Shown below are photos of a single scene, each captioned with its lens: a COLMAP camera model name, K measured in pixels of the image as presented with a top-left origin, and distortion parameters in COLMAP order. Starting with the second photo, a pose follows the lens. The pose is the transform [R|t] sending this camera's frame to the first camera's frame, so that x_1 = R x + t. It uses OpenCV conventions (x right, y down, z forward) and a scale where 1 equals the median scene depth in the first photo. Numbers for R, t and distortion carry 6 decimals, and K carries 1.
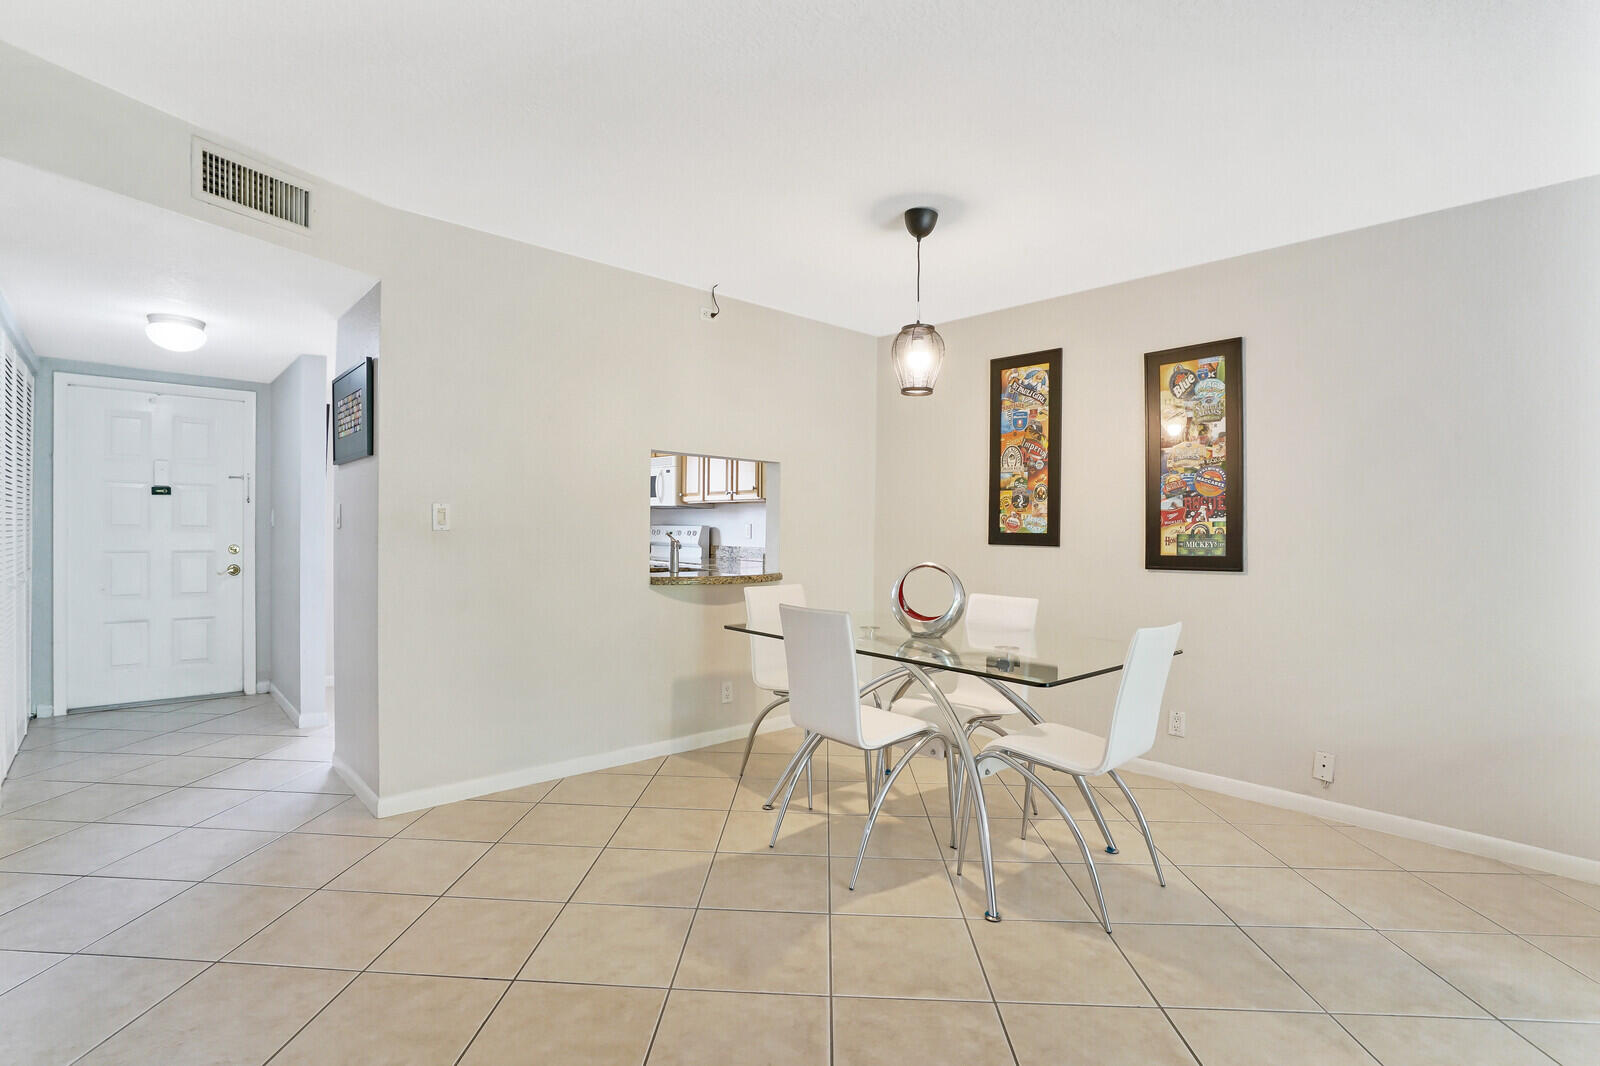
lens RADIAL K [[771.3, 0, 816.3], [0, 771.3, 532.6], [0, 0, 1]] dist [-0.050608, 0.018587]
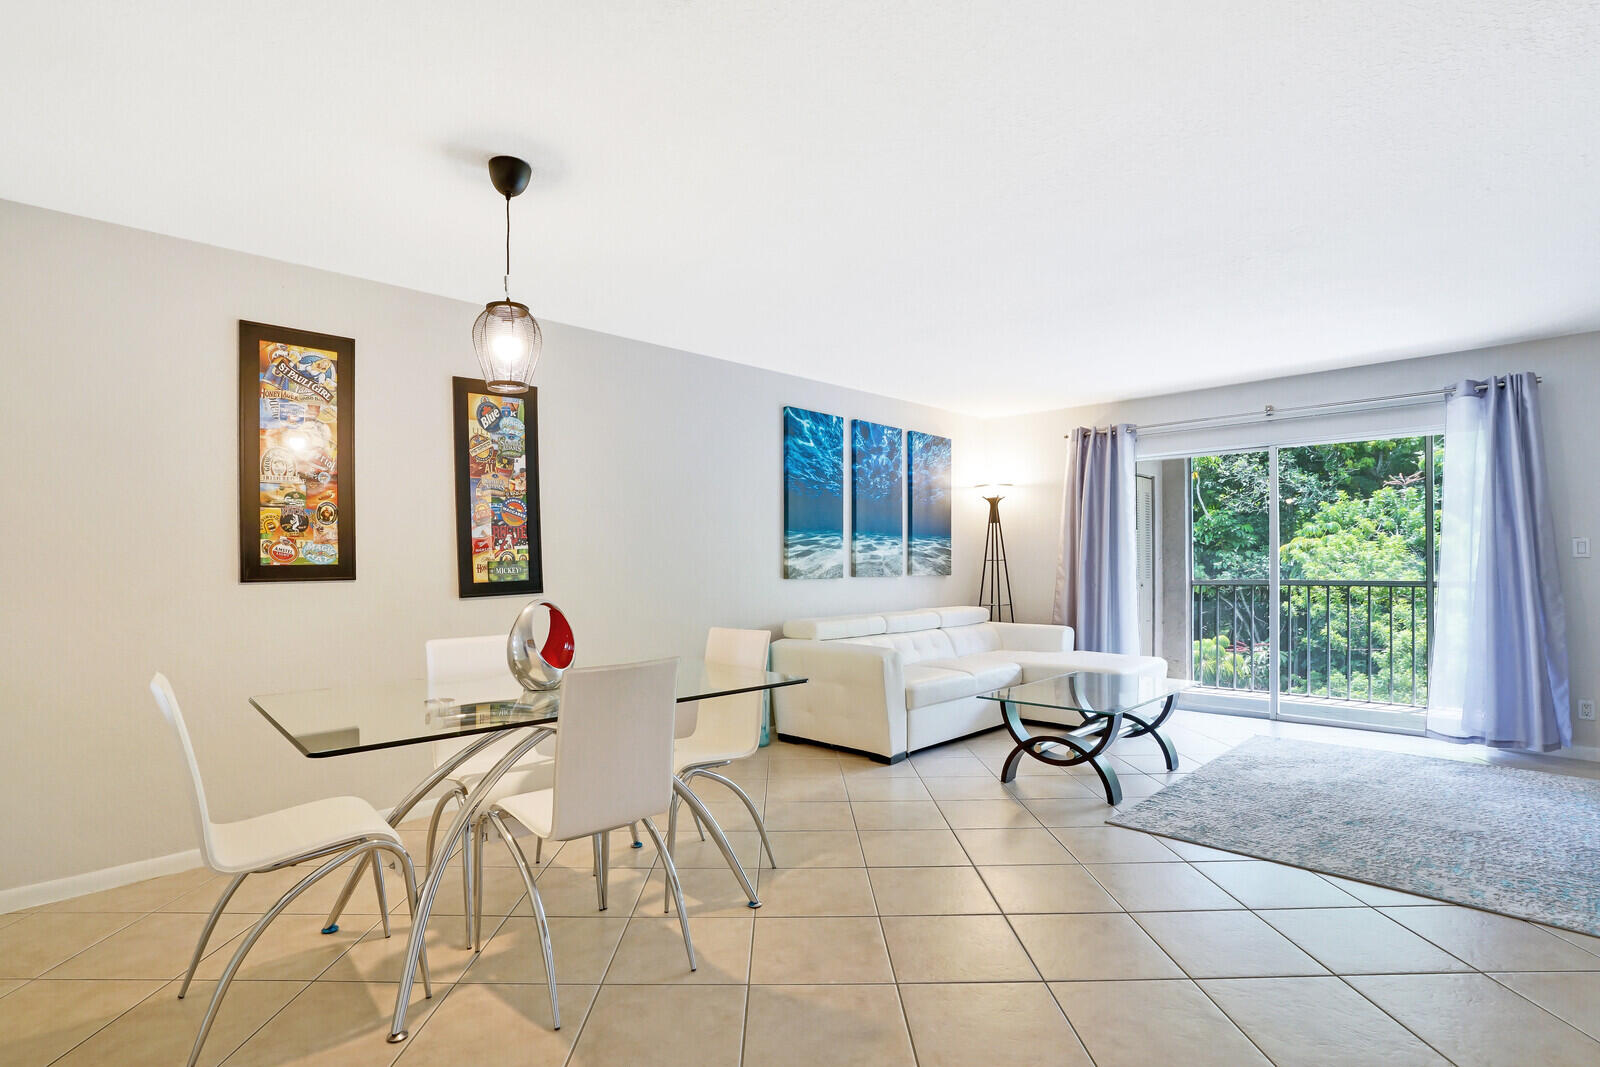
lens RADIAL K [[771.3, 0, 784.0], [0, 771.3, 550.0], [0, 0, 1]] dist [-0.050608, 0.018587]
pose [[-0.024445, -0.002431, 0.999698, -0.496898], [0.017894, 0.999836, 0.002869, -0.008045], [-0.999541, 0.017958, -0.024398, 0.547776]]
